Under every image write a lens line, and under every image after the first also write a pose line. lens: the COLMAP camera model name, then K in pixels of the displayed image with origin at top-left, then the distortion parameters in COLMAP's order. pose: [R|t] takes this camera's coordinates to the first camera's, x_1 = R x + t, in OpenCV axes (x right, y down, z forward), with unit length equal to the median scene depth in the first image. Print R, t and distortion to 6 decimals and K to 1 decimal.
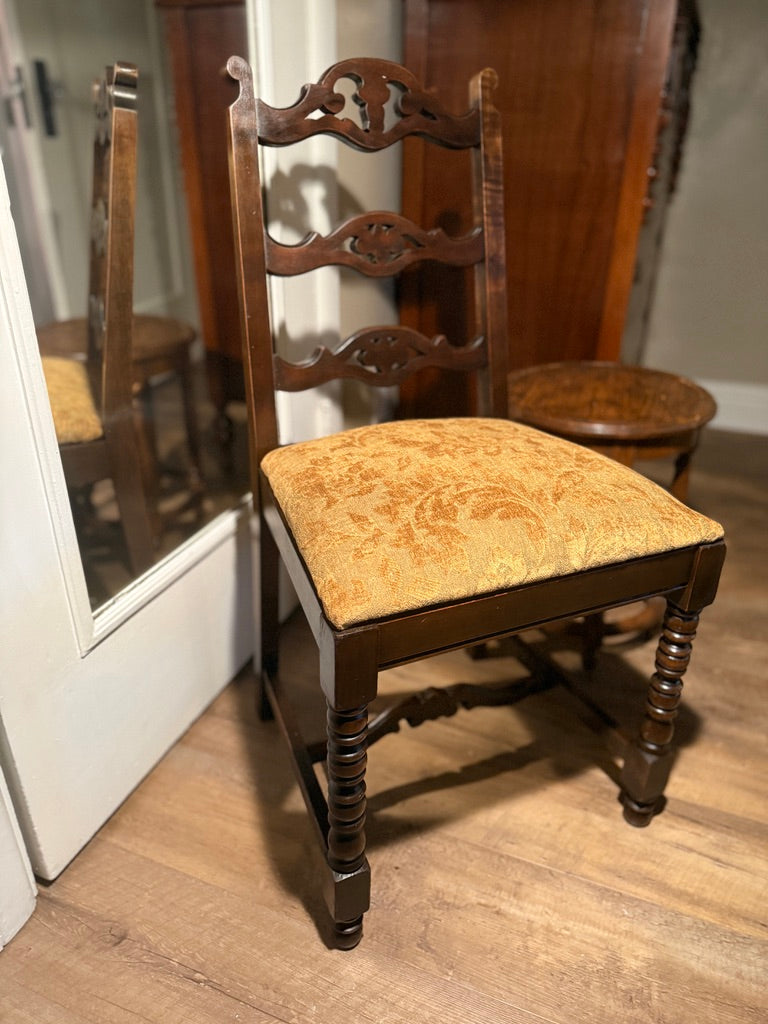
lens RADIAL K [[734.5, 0, 384.0], [0, 734.5, 512.0], [0, 0, 1]] dist [0.006491, 0.000973]
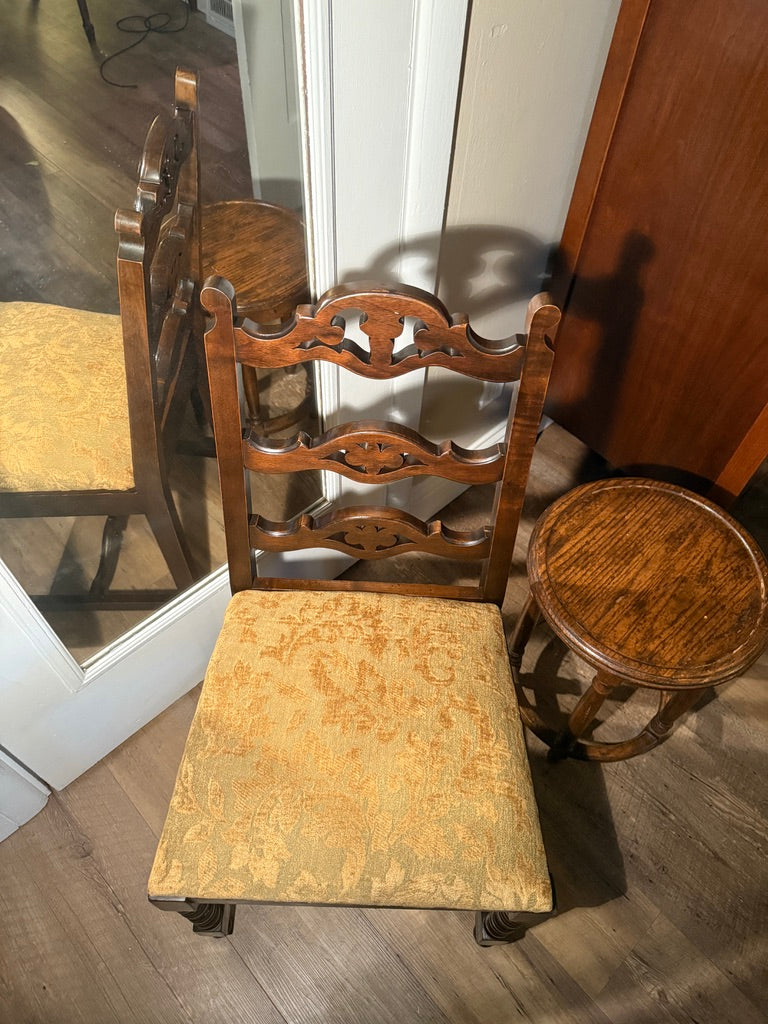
lens RADIAL K [[727.3, 0, 387.9], [0, 727.3, 510.1], [0, 0, 1]] dist [0.003811, -0.008389]
pose [[0.904318, 0.361009, -0.227774, 0.243821], [-0.220882, 0.852369, 0.474002, -0.755619], [0.365267, -0.378337, 0.850553, 0.226226]]
